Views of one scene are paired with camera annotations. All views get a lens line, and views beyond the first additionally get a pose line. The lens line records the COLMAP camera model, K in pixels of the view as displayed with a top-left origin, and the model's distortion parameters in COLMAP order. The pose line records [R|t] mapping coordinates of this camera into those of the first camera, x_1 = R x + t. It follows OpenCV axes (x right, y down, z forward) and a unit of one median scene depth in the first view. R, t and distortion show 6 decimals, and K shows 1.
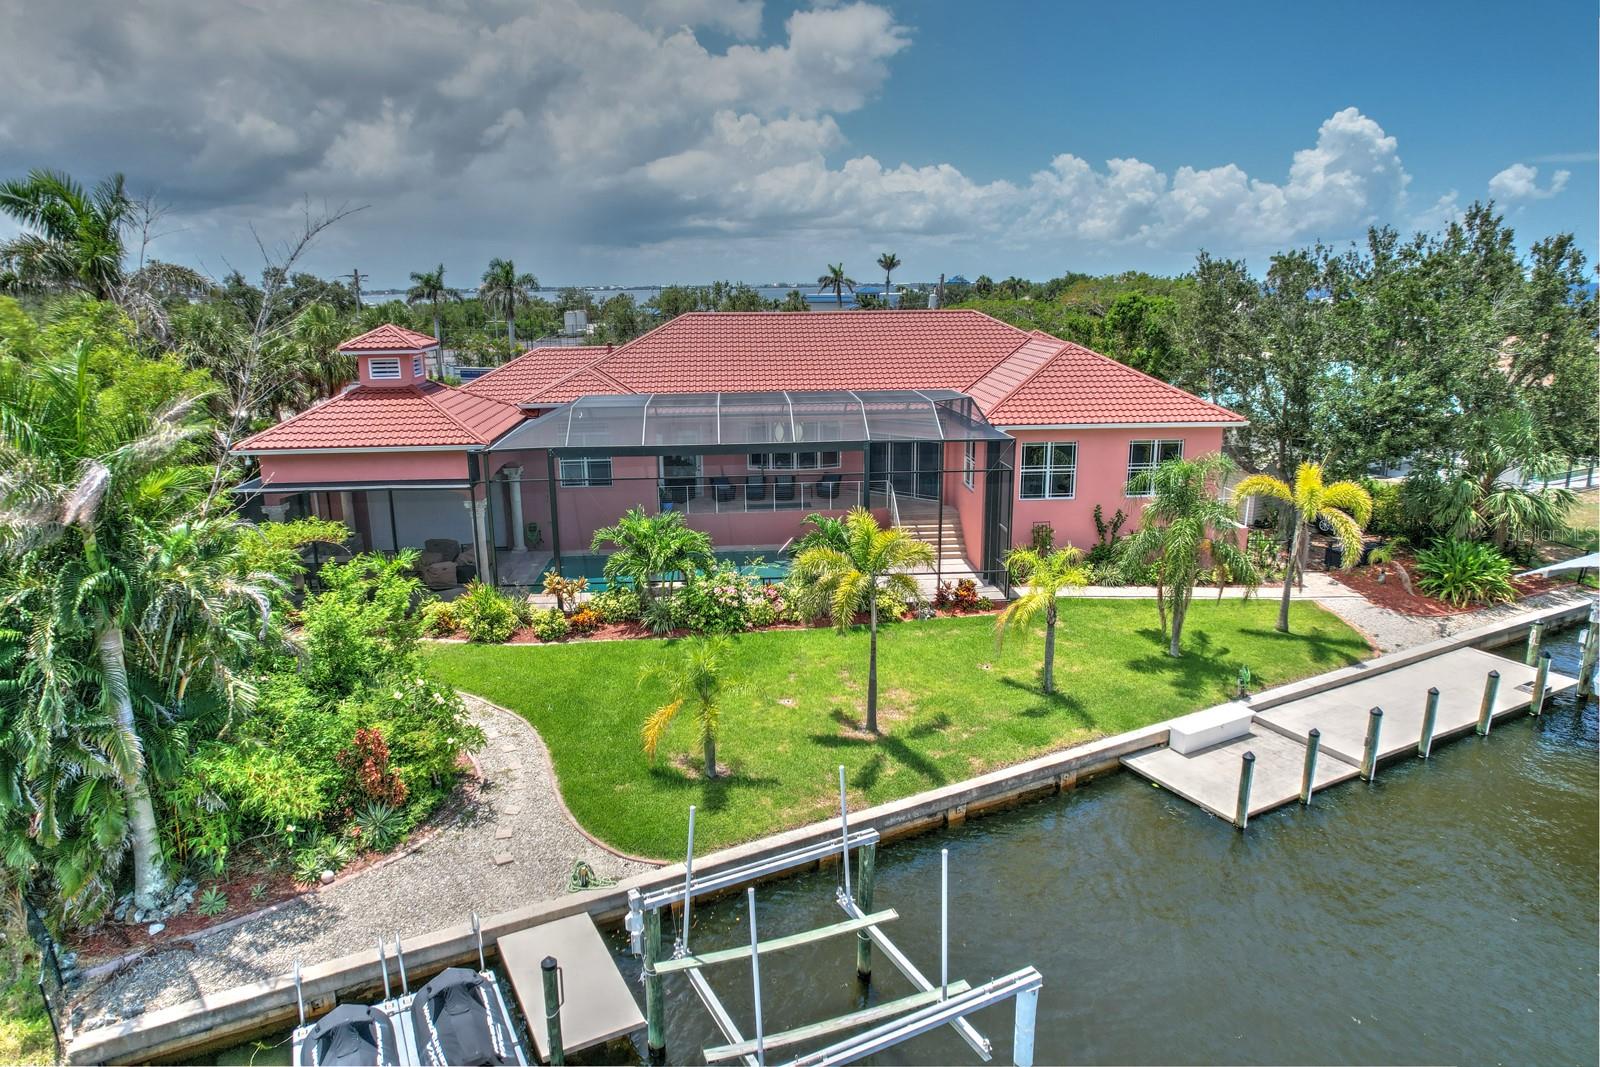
lens RADIAL K [[1008.4, 0, 804.3], [0, 1008.4, 546.6], [0, 0, 1]] dist [-0.066074, 0.058086]
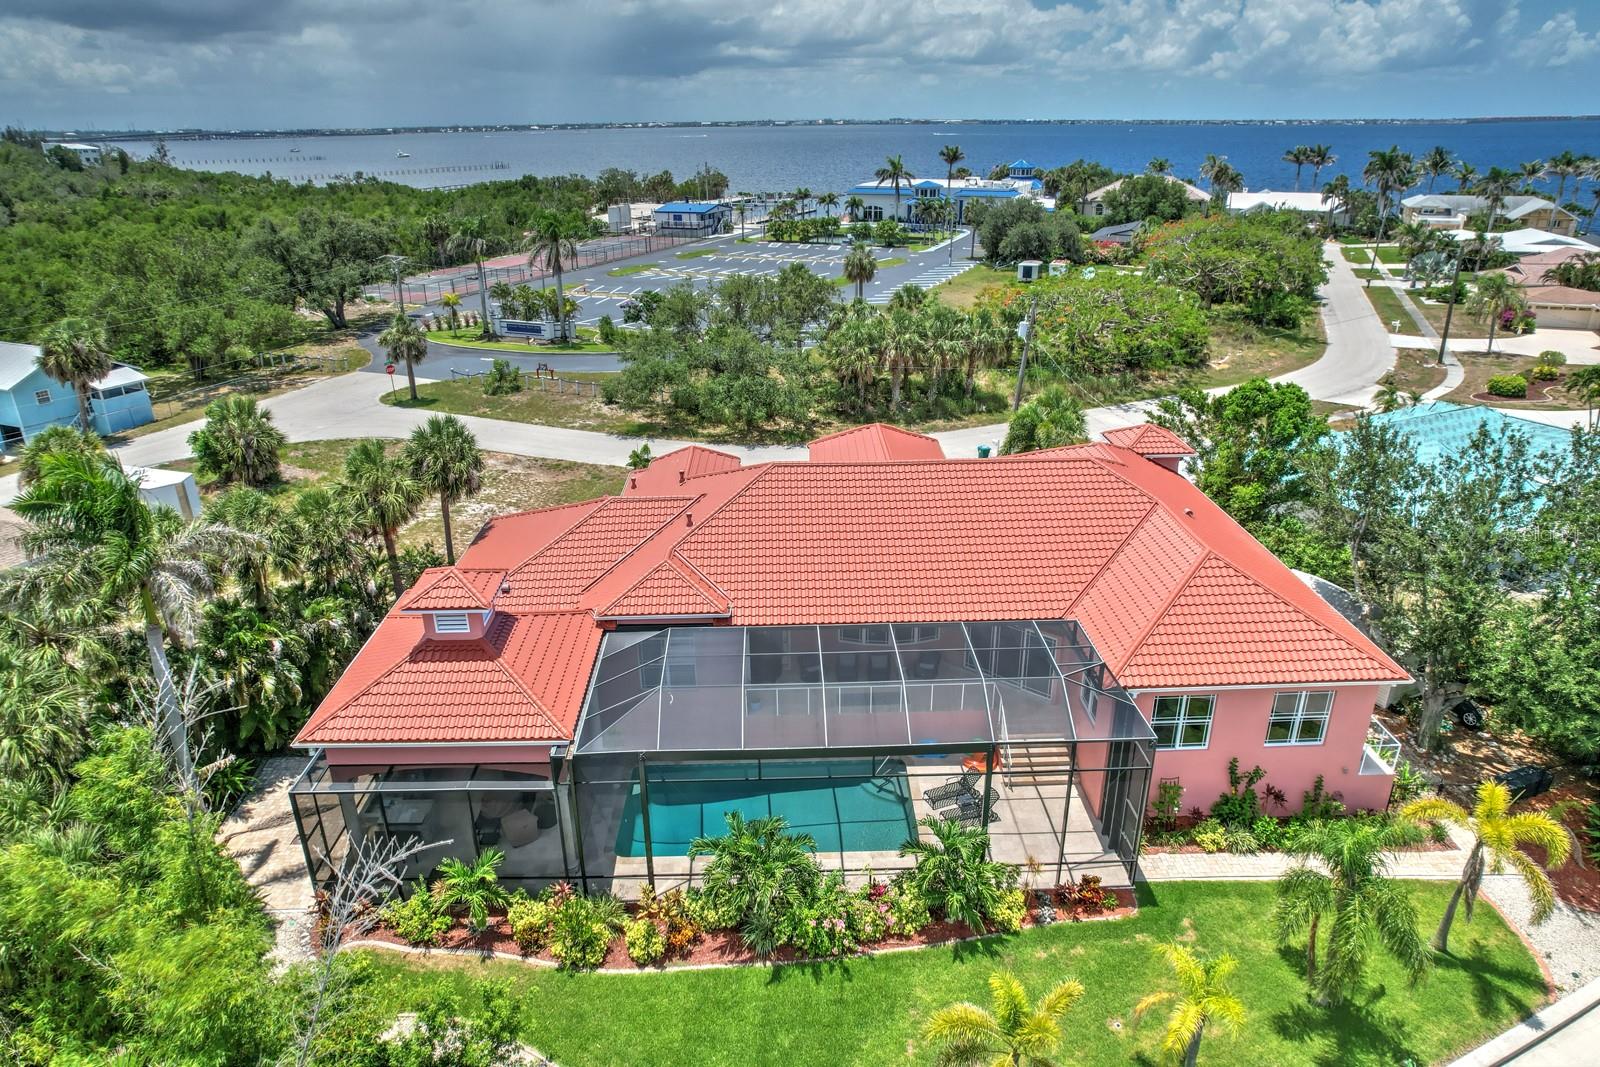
lens RADIAL K [[1008.4, 0, 804.3], [0, 1008.4, 546.6], [0, 0, 1]] dist [-0.066074, 0.058086]
pose [[0.999152, 0.015219, -0.038257, -0.067892], [-0.009200, 0.988206, 0.152852, -0.388224], [0.040132, -0.152371, 0.987508, 0.129841]]
